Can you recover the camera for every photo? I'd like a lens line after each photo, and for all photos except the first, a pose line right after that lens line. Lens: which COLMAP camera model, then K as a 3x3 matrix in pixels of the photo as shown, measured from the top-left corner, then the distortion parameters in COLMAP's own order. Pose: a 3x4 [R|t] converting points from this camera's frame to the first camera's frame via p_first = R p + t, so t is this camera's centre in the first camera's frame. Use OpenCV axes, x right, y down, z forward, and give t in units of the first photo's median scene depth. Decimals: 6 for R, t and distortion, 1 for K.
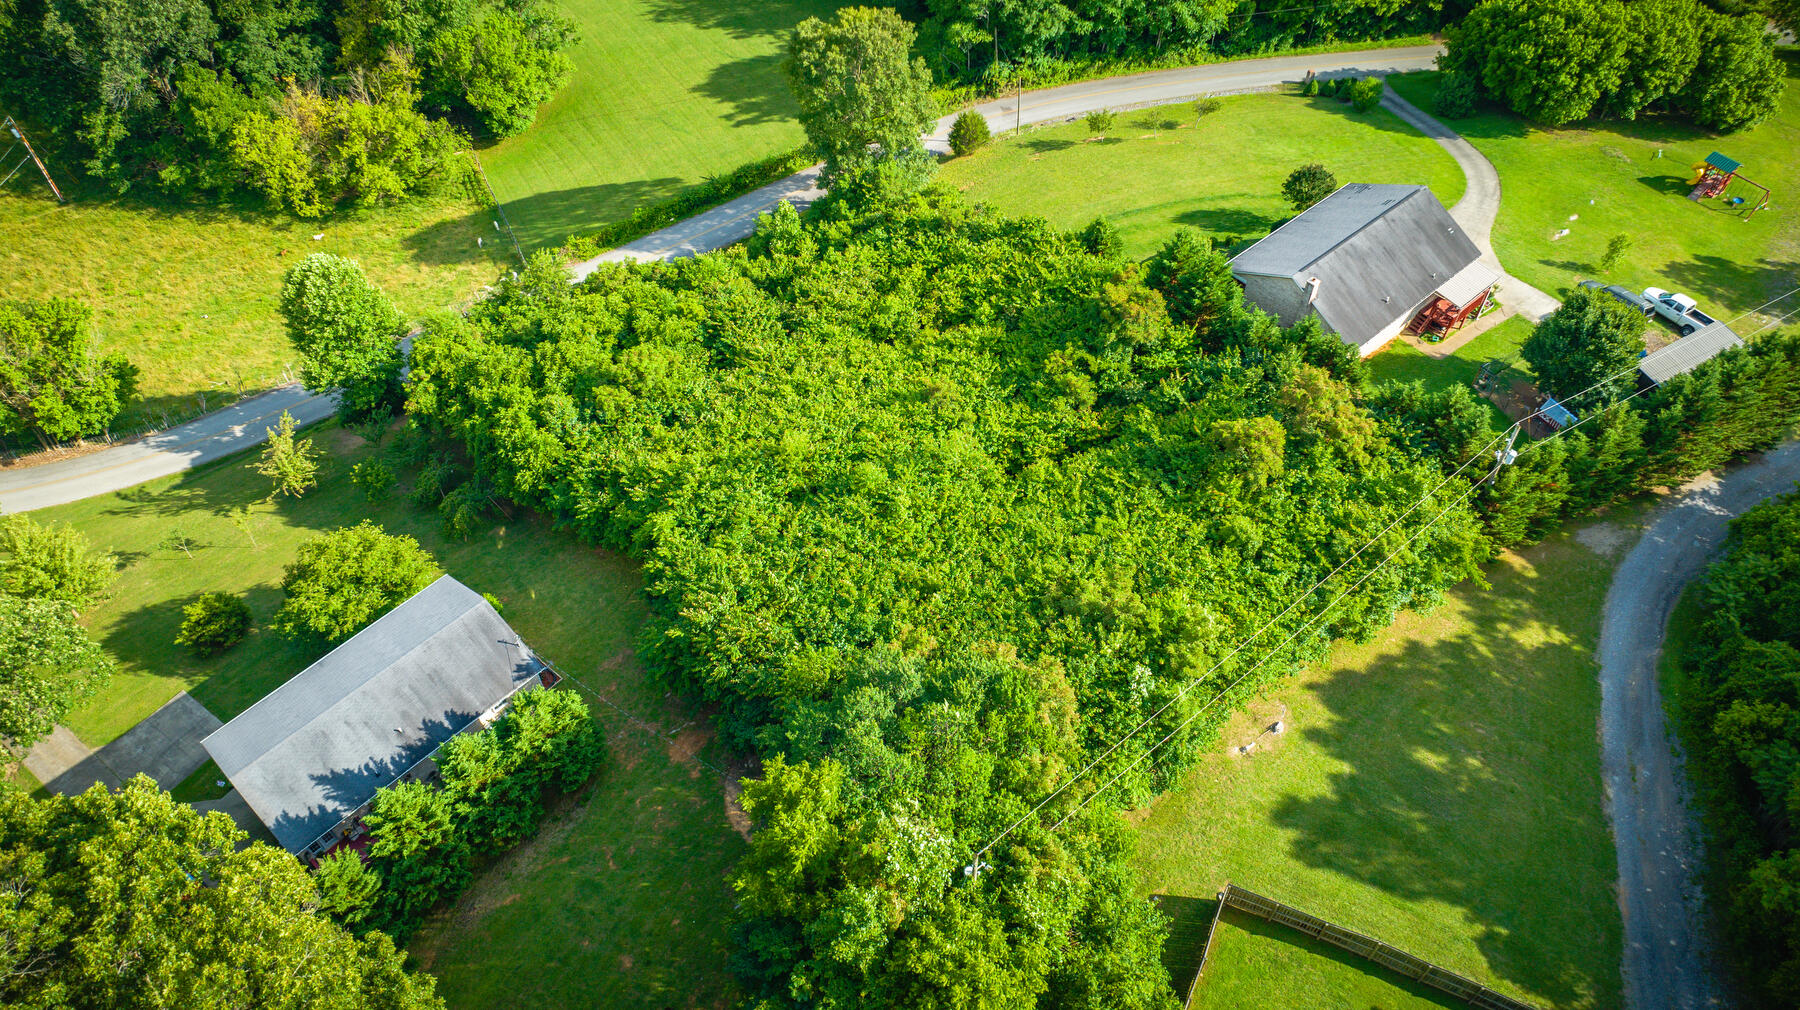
lens RADIAL K [[1264.2, 0, 900.0], [0, 1264.2, 505.0], [0, 0, 1]] dist [-0.021774, 0.000214]
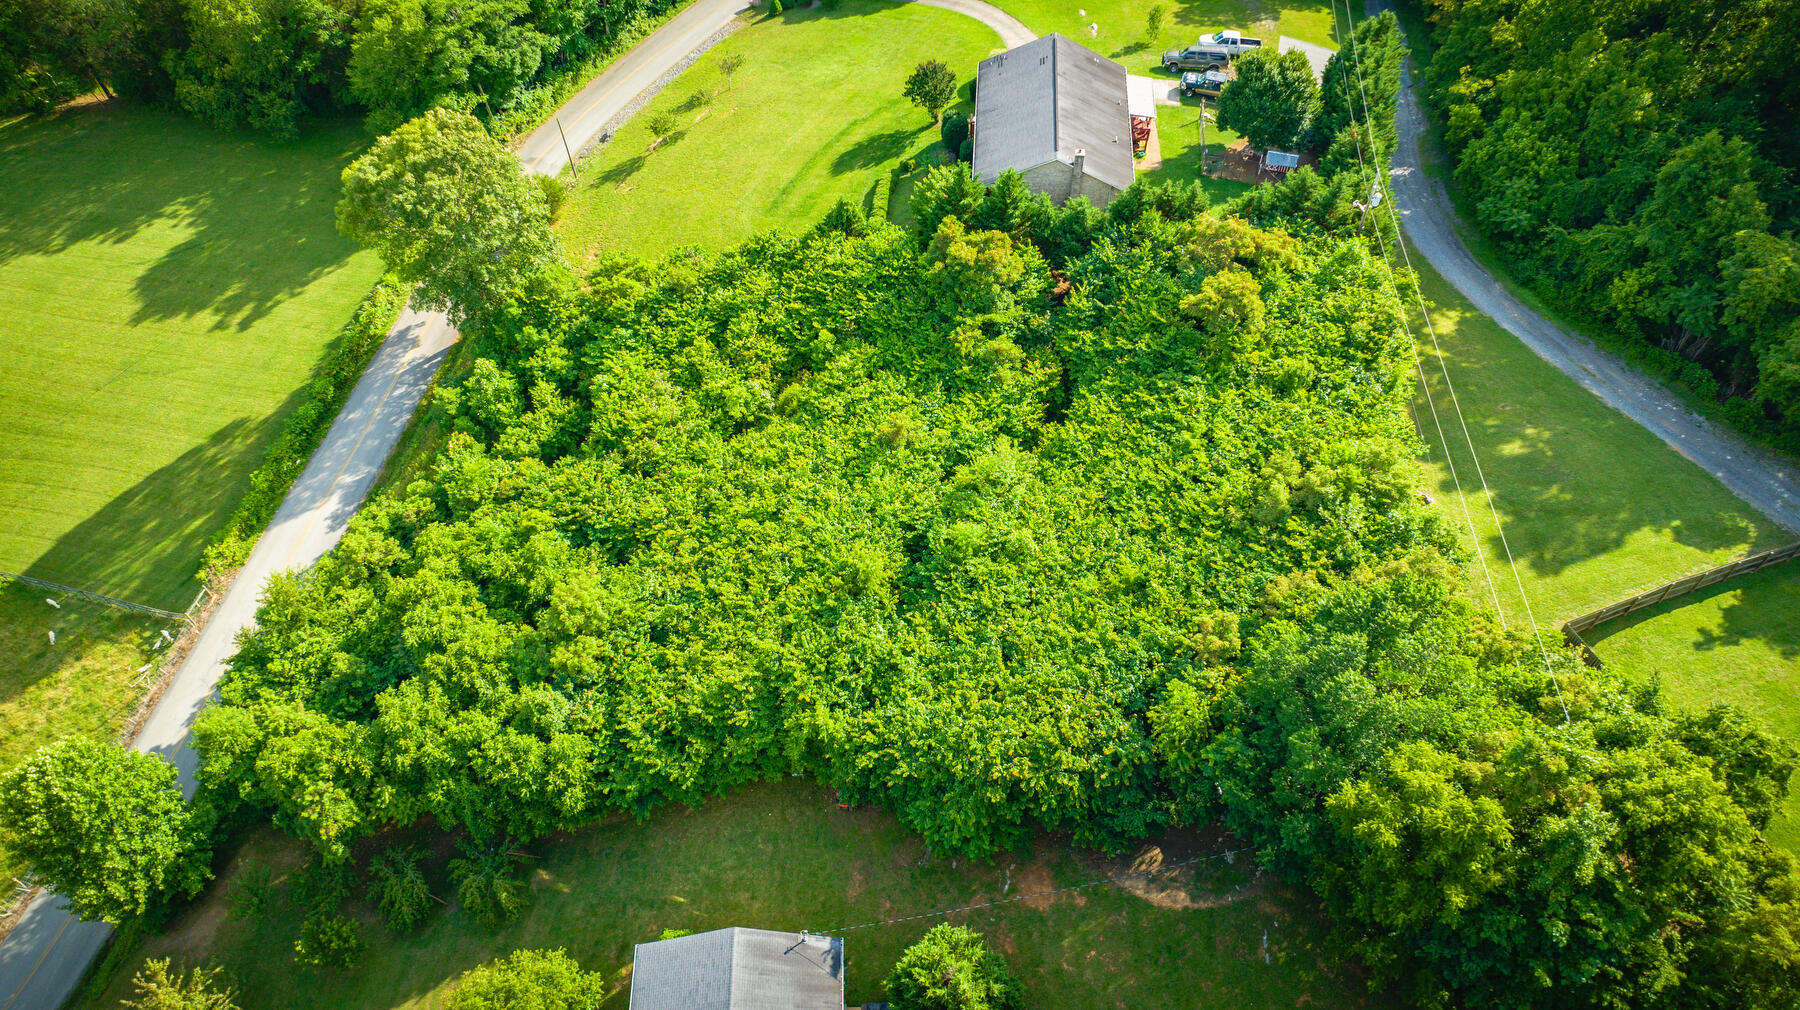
lens RADIAL K [[1273.7, 0, 900.0], [0, 1273.7, 505.0], [0, 0, 1]] dist [-0.044483, 0.049787]
pose [[0.707355, -0.557071, 0.435110, -0.359016], [0.537199, 0.823738, 0.181310, -0.188460], [-0.459419, 0.105490, 0.881933, 0.158476]]
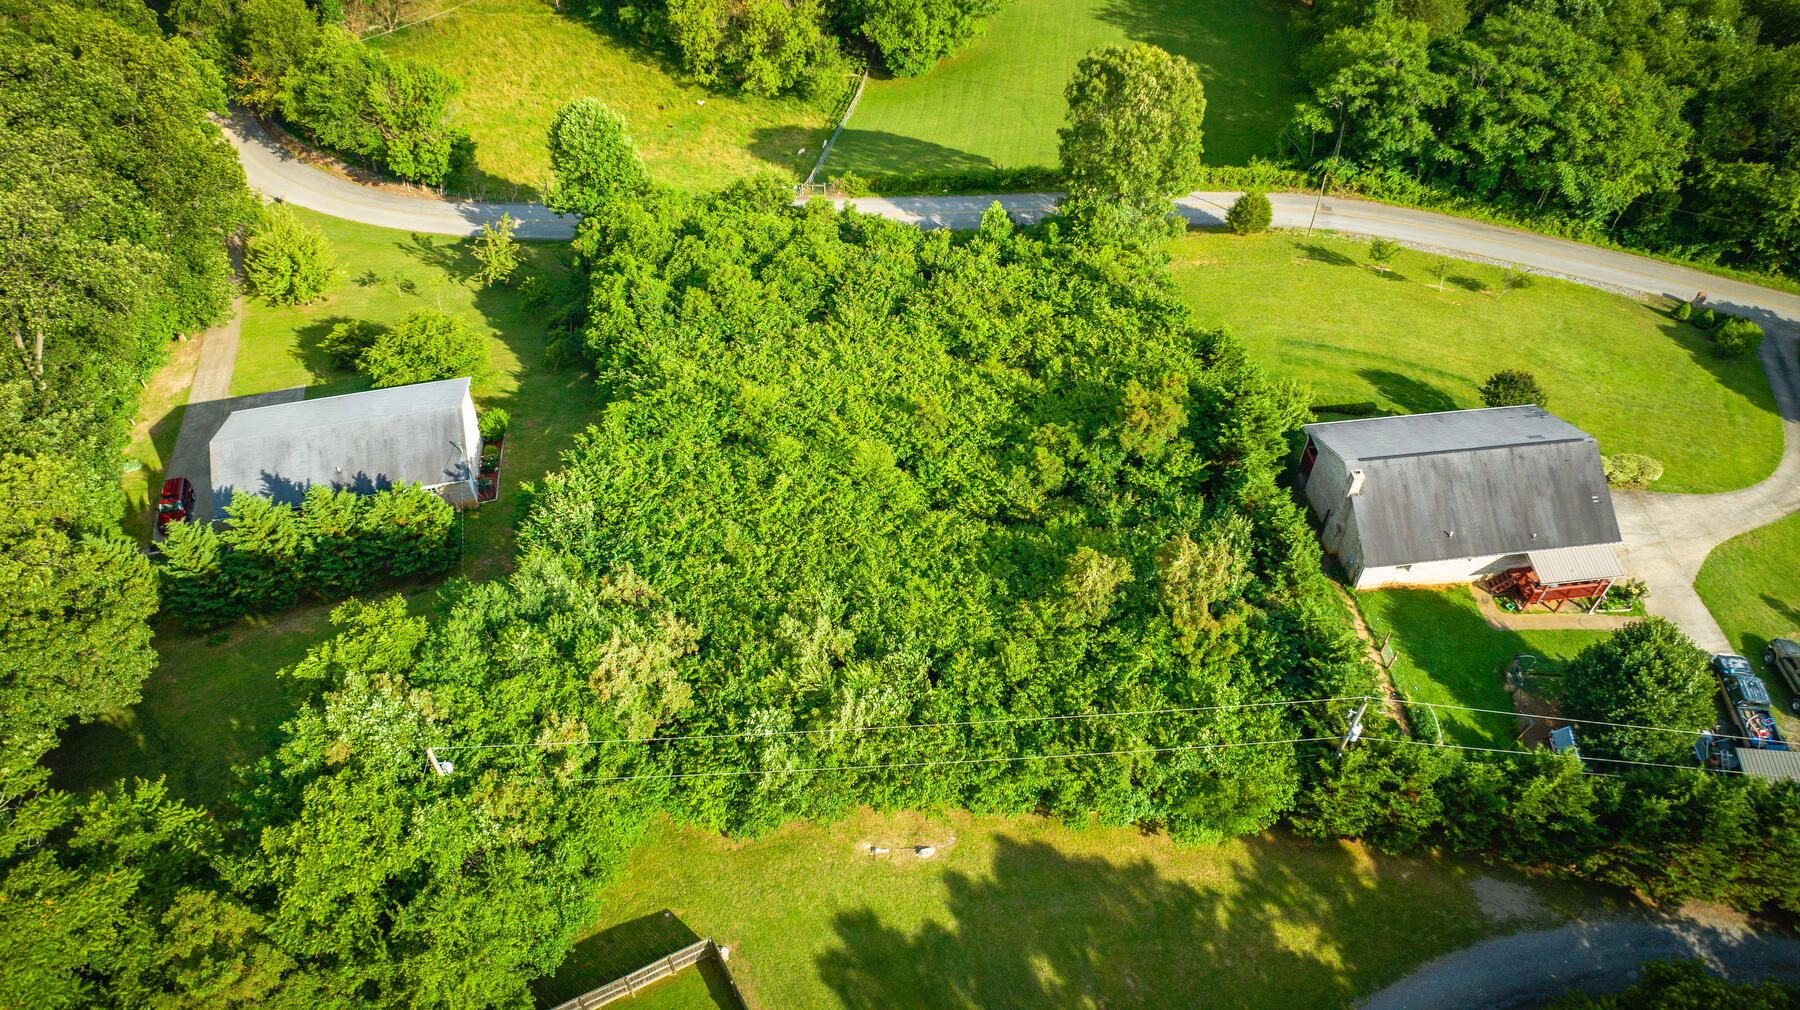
lens RADIAL K [[1263.4, 0, 900.0], [0, 1263.4, 505.0], [0, 0, 1]] dist [-0.017792, 0.005201]
pose [[0.826577, 0.429230, -0.364050, 0.356728], [-0.430204, 0.898902, 0.083063, -0.085939], [0.362898, 0.087957, 0.927668, 0.072296]]
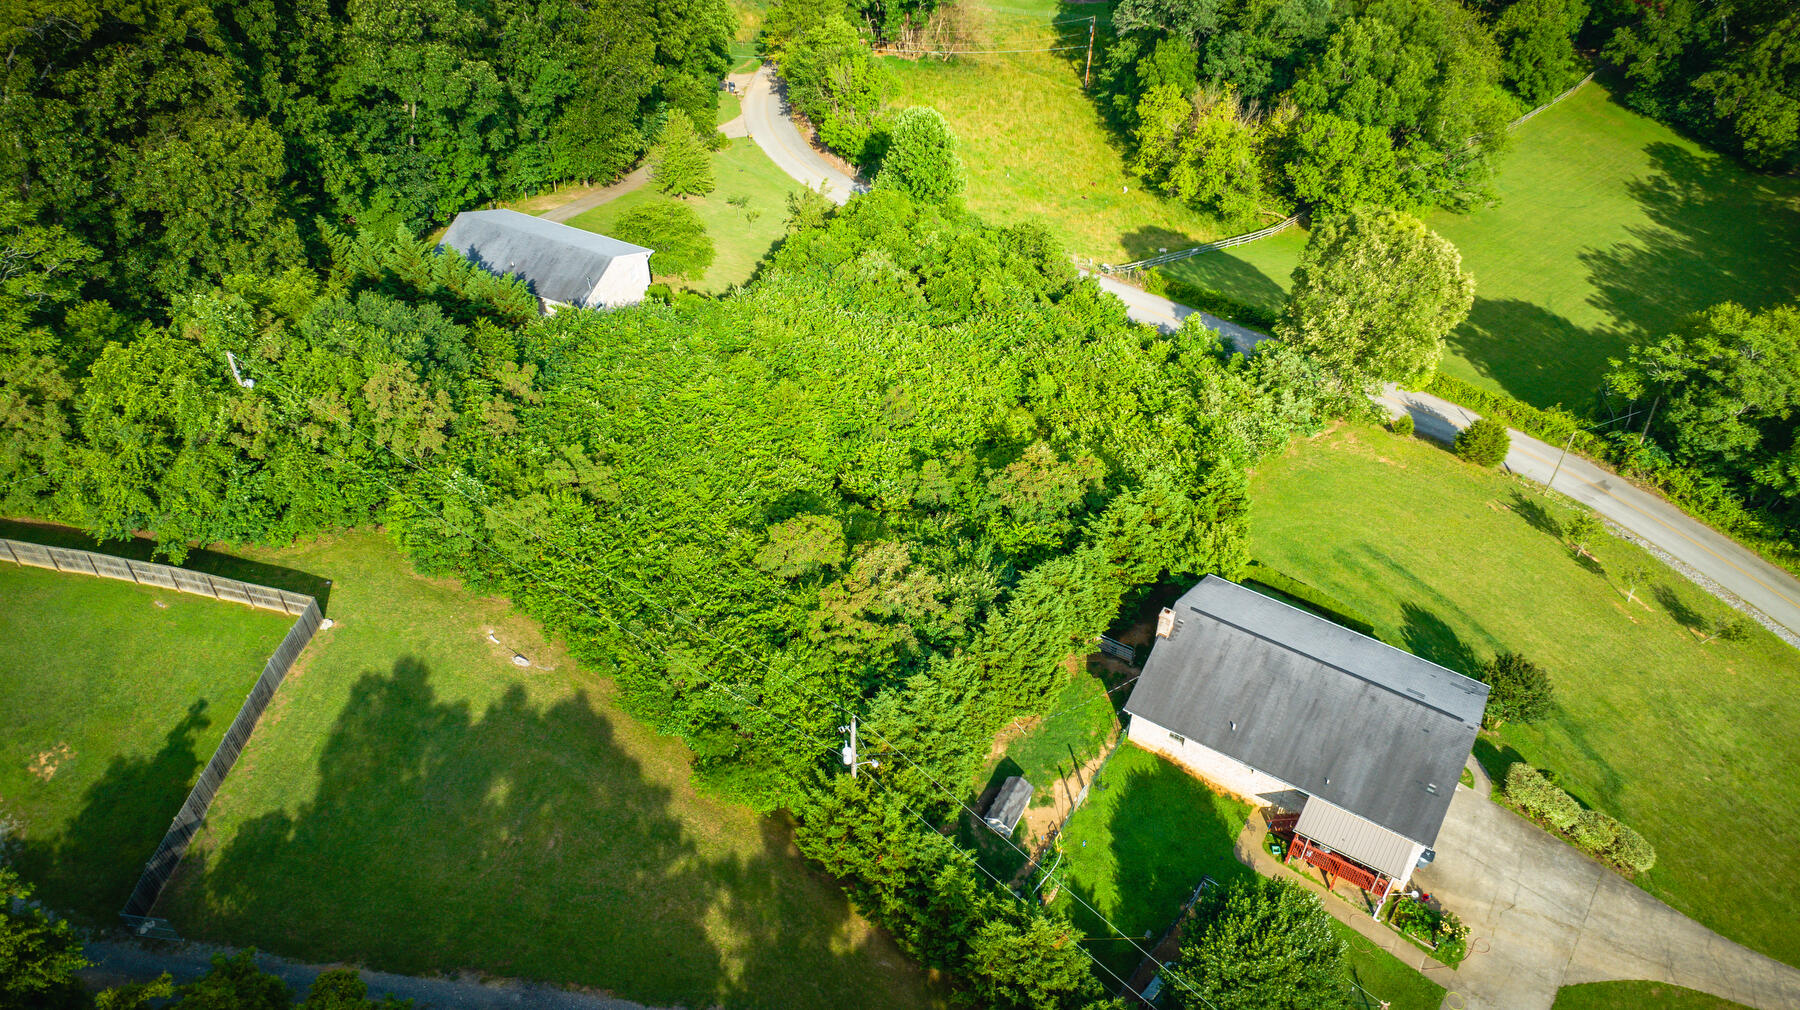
lens RADIAL K [[1295.7, 0, 900.0], [0, 1295.7, 505.0], [0, 0, 1]] dist [-0.037903, 0.004000]
pose [[0.293217, 0.640345, -0.709917, 0.730209], [-0.725558, 0.632590, 0.270918, -0.287801], [0.622567, 0.435648, 0.650093, 0.315855]]
